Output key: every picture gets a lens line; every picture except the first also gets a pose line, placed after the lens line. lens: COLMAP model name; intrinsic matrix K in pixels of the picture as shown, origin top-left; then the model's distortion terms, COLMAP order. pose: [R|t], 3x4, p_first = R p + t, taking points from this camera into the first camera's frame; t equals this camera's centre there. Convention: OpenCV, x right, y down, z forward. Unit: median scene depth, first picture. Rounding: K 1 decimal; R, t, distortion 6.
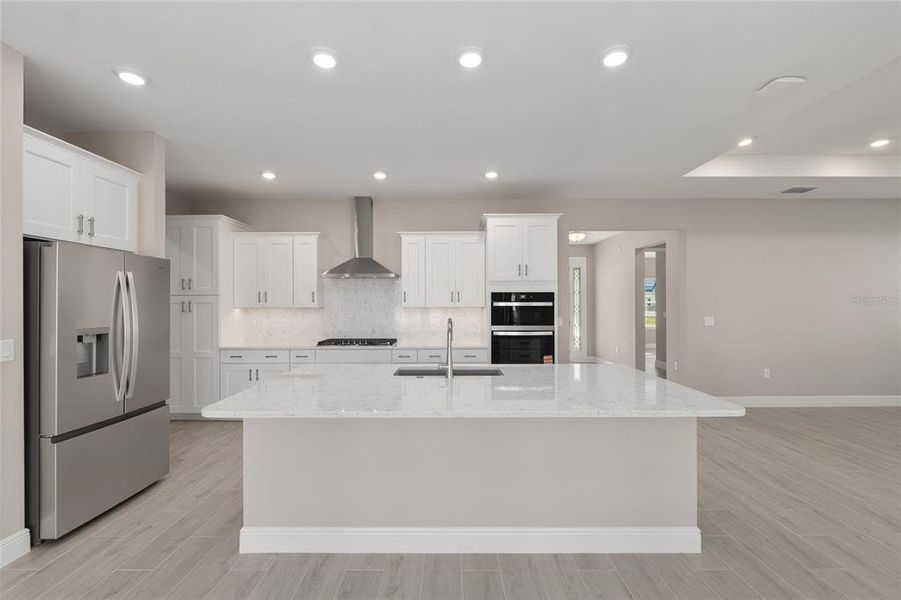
lens RADIAL K [[395.3, 0, 447.2], [0, 395.3, 297.7], [0, 0, 1]] dist [-0.000668, -0.000454]
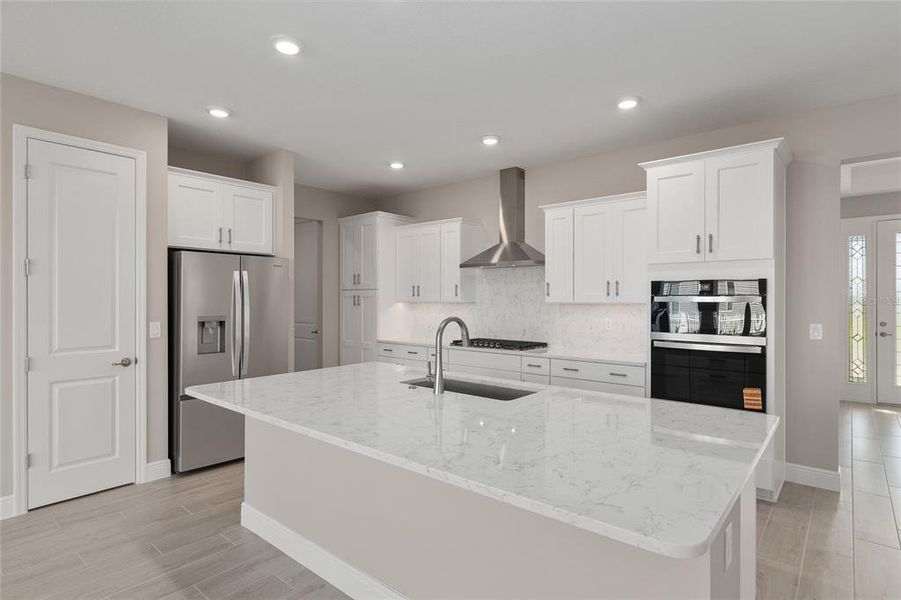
lens RADIAL K [[473.4, 0, 448.1], [0, 473.4, 295.6], [0, 0, 1]] dist [0.001559, 0.000208]
pose [[0.758473, -0.001108, -0.651704, 0.366474], [0.006651, 0.999960, 0.006040, 0.003652], [0.651671, -0.008915, 0.758450, 0.183090]]
